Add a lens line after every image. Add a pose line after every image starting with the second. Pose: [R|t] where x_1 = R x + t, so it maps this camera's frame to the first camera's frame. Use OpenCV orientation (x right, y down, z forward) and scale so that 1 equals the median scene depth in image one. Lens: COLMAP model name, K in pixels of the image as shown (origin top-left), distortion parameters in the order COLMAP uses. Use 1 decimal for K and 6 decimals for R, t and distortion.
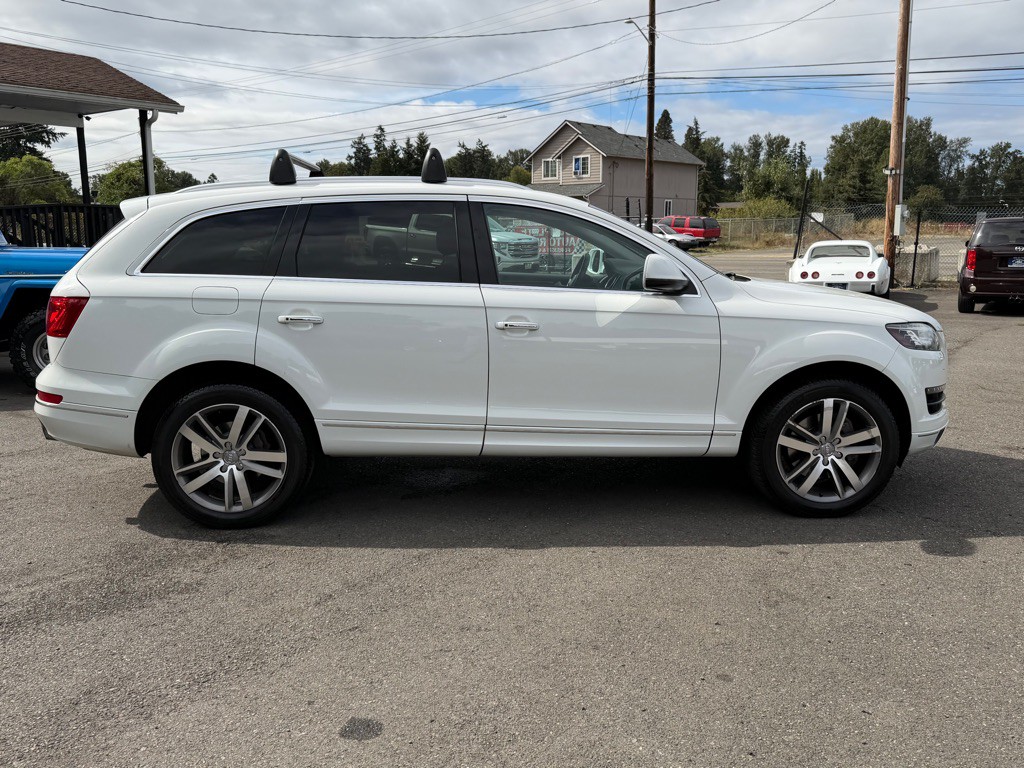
lens RADIAL K [[872.1, 0, 520.9], [0, 872.1, 385.8], [0, 0, 1]] dist [0.163698, -0.316876]
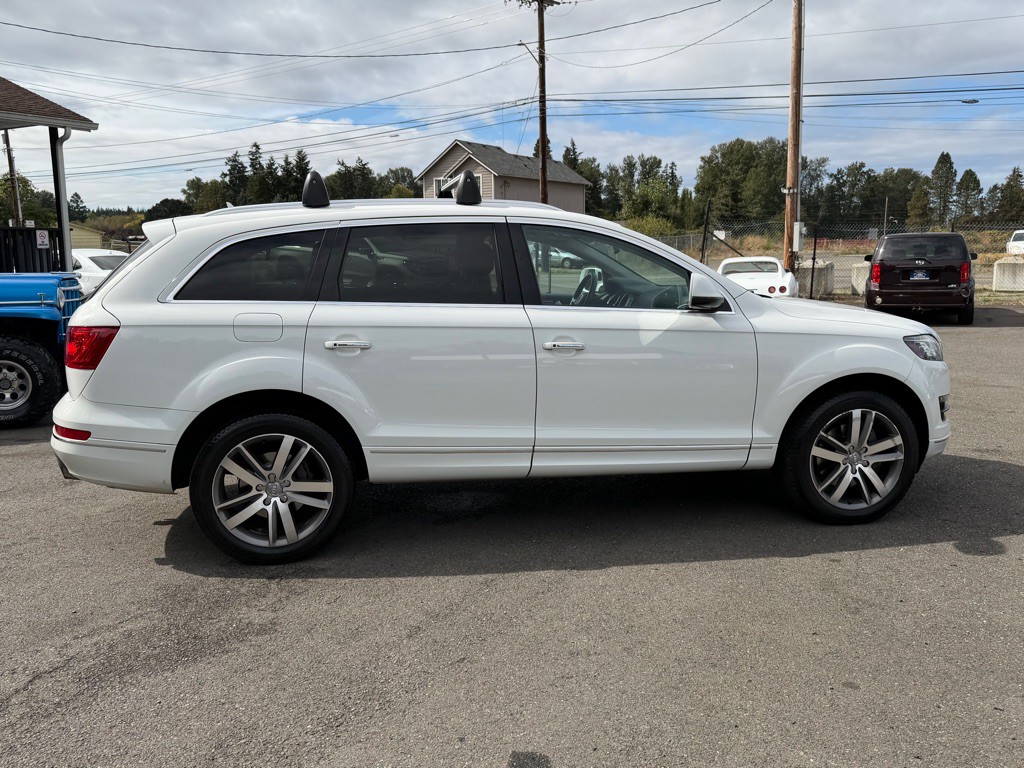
lens RADIAL K [[872.8, 0, 512.0], [0, 872.8, 384.0], [0, 0, 1]] dist [0.163476, -0.318254]
pose [[0.992445, -0.027501, 0.119572, -0.176192], [0.030102, 0.999347, -0.019994, -0.006478], [-0.118944, 0.023442, 0.992624, 0.012184]]
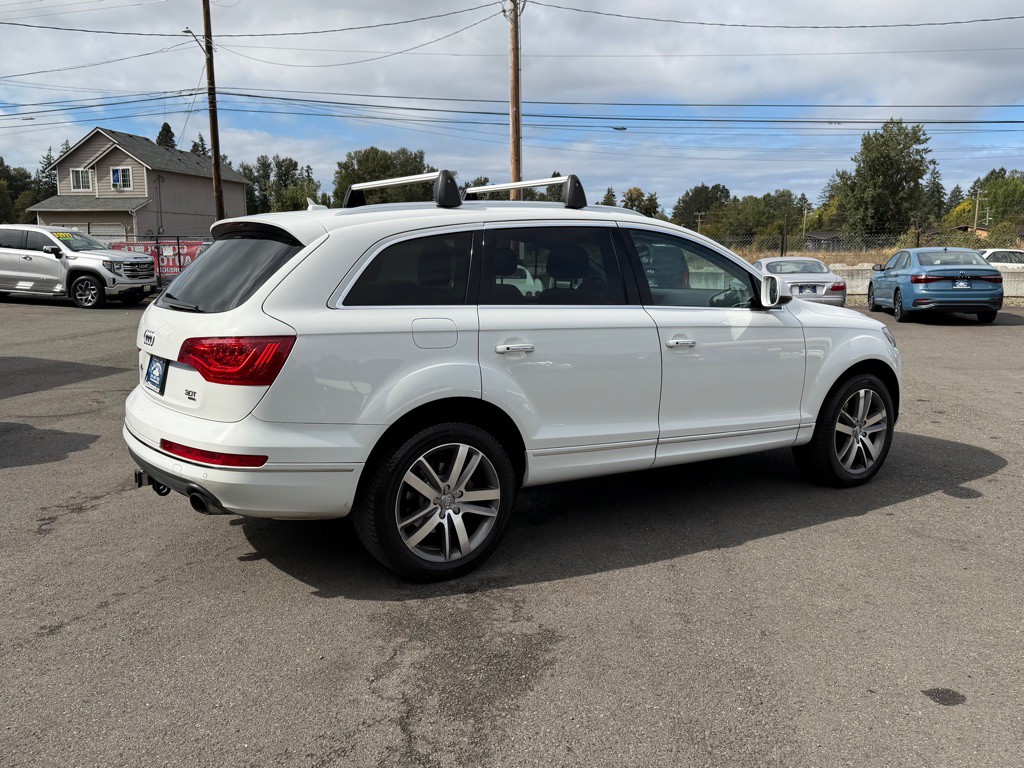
lens RADIAL K [[874.7, 0, 521.1], [0, 874.7, 388.5], [0, 0, 1]] dist [0.116445, -0.211832]
pose [[0.860514, -0.075302, 0.503830, -0.687943], [0.085044, 0.996370, 0.003665, -0.032231], [-0.502277, 0.039694, 0.863795, 0.161104]]
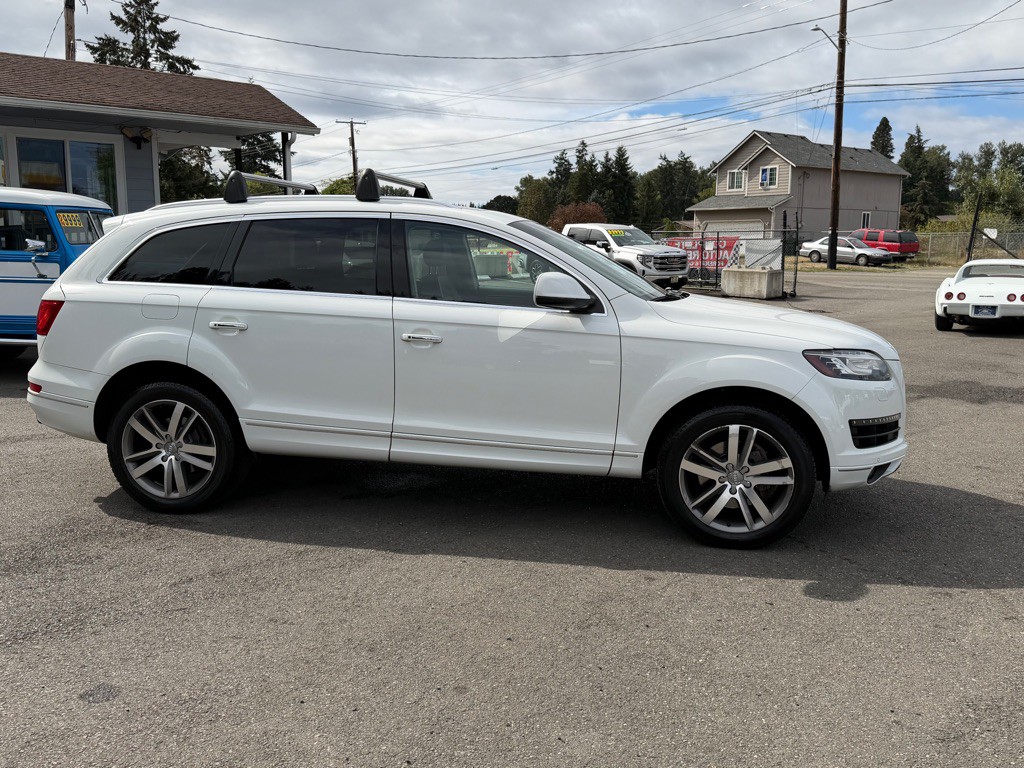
lens RADIAL K [[872.7, 0, 518.7], [0, 872.7, 381.7], [0, 0, 1]] dist [0.143480, -0.277497]
pose [[0.974438, 0.043861, -0.220334, 0.324329], [-0.047863, 0.998771, -0.012856, -0.008821], [0.219499, 0.023074, 0.975340, 0.011845]]
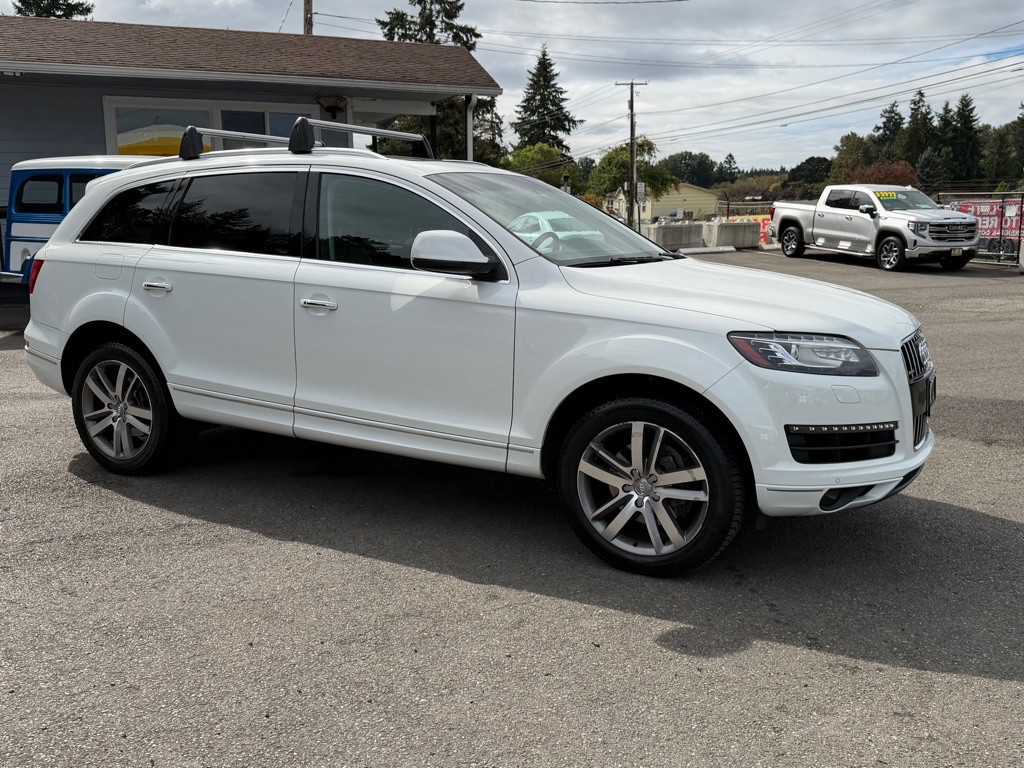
lens RADIAL K [[927.8, 0, 504.5], [0, 927.8, 390.1], [0, 0, 1]] dist [0.148899, -0.278324]
pose [[0.846655, 0.101241, -0.522423, 0.665829], [-0.094353, 0.994740, 0.039861, -0.034211], [0.523711, 0.015543, 0.851754, 0.239485]]
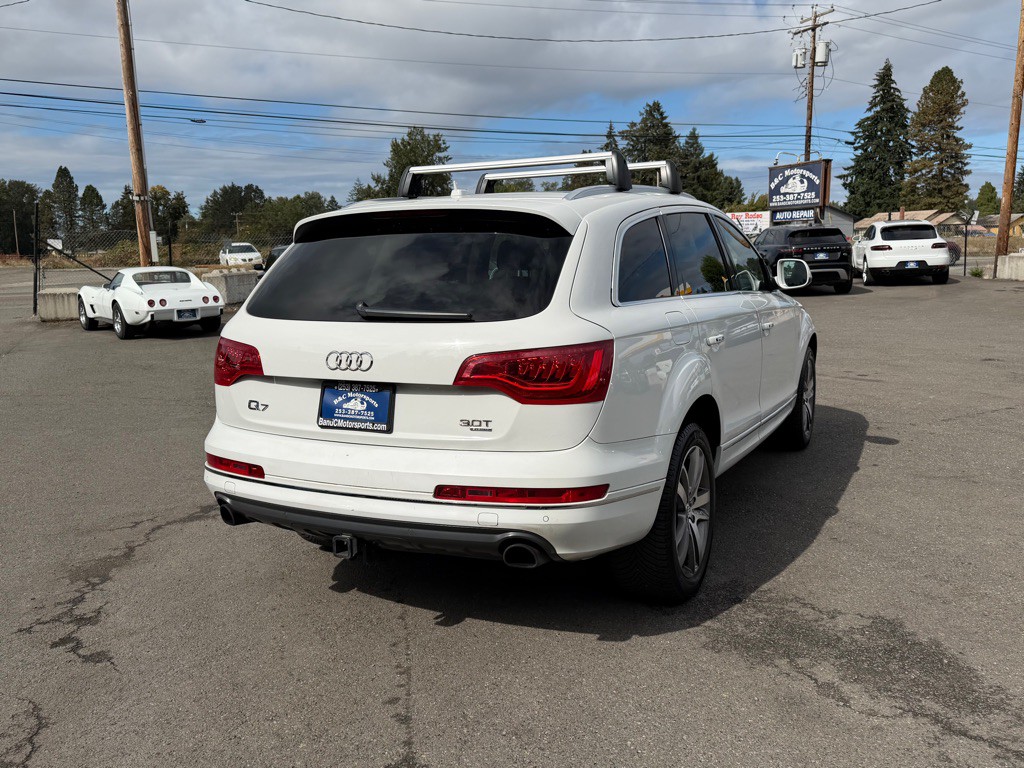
lens RADIAL K [[874.7, 0, 521.1], [0, 874.7, 388.5], [0, 0, 1]] dist [0.116445, -0.211832]
pose [[0.501054, -0.146635, 0.852903, -1.070950], [0.171860, 0.982772, 0.068000, -0.114611], [-0.848180, 0.112508, 0.517623, 0.661333]]
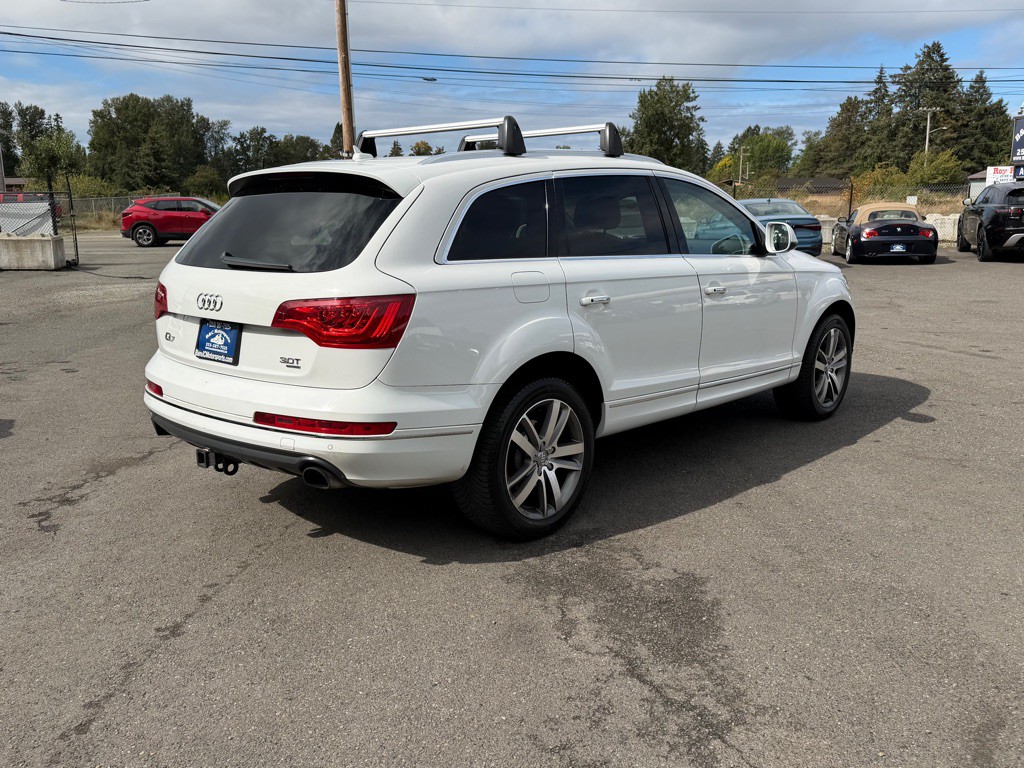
lens RADIAL K [[874.7, 0, 521.1], [0, 874.7, 388.5], [0, 0, 1]] dist [0.116445, -0.211832]
pose [[0.717287, -0.146370, 0.681230, -0.913360], [0.128622, 0.988700, 0.077004, -0.060077], [-0.684803, 0.032388, 0.728008, 0.343985]]
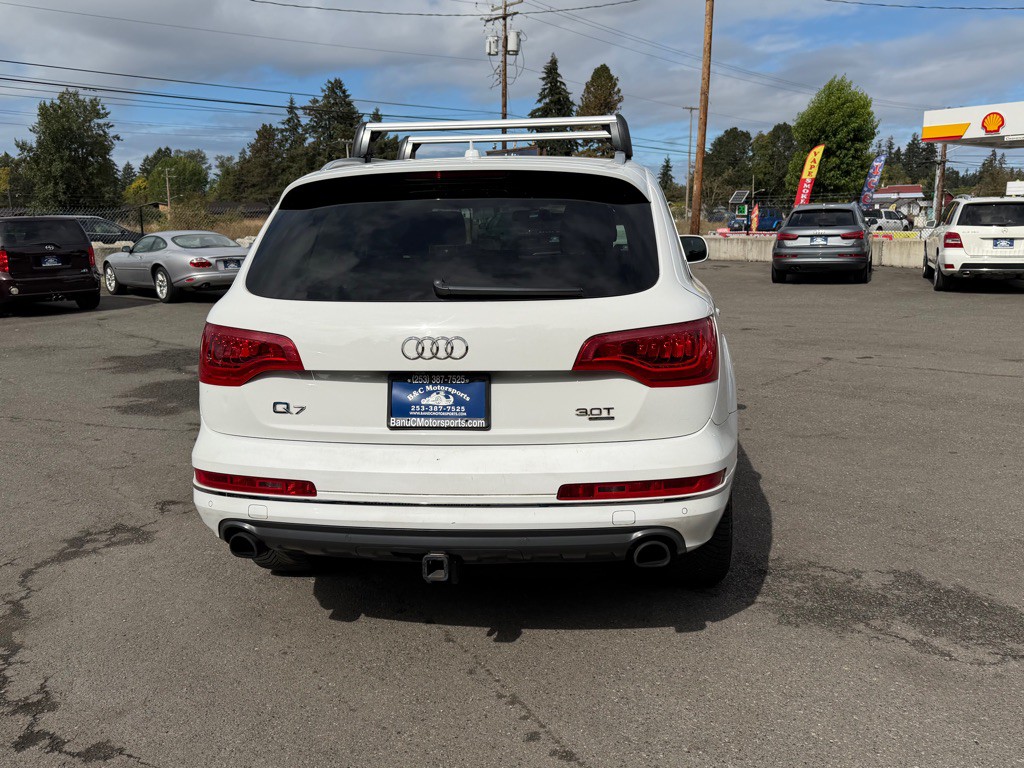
lens RADIAL K [[874.7, 0, 521.1], [0, 874.7, 388.5], [0, 0, 1]] dist [0.116445, -0.211832]
pose [[0.176489, -0.183622, 0.967024, -1.103113], [0.186101, 0.970951, 0.150403, -0.162002], [-0.966550, 0.153419, 0.205535, 0.954919]]
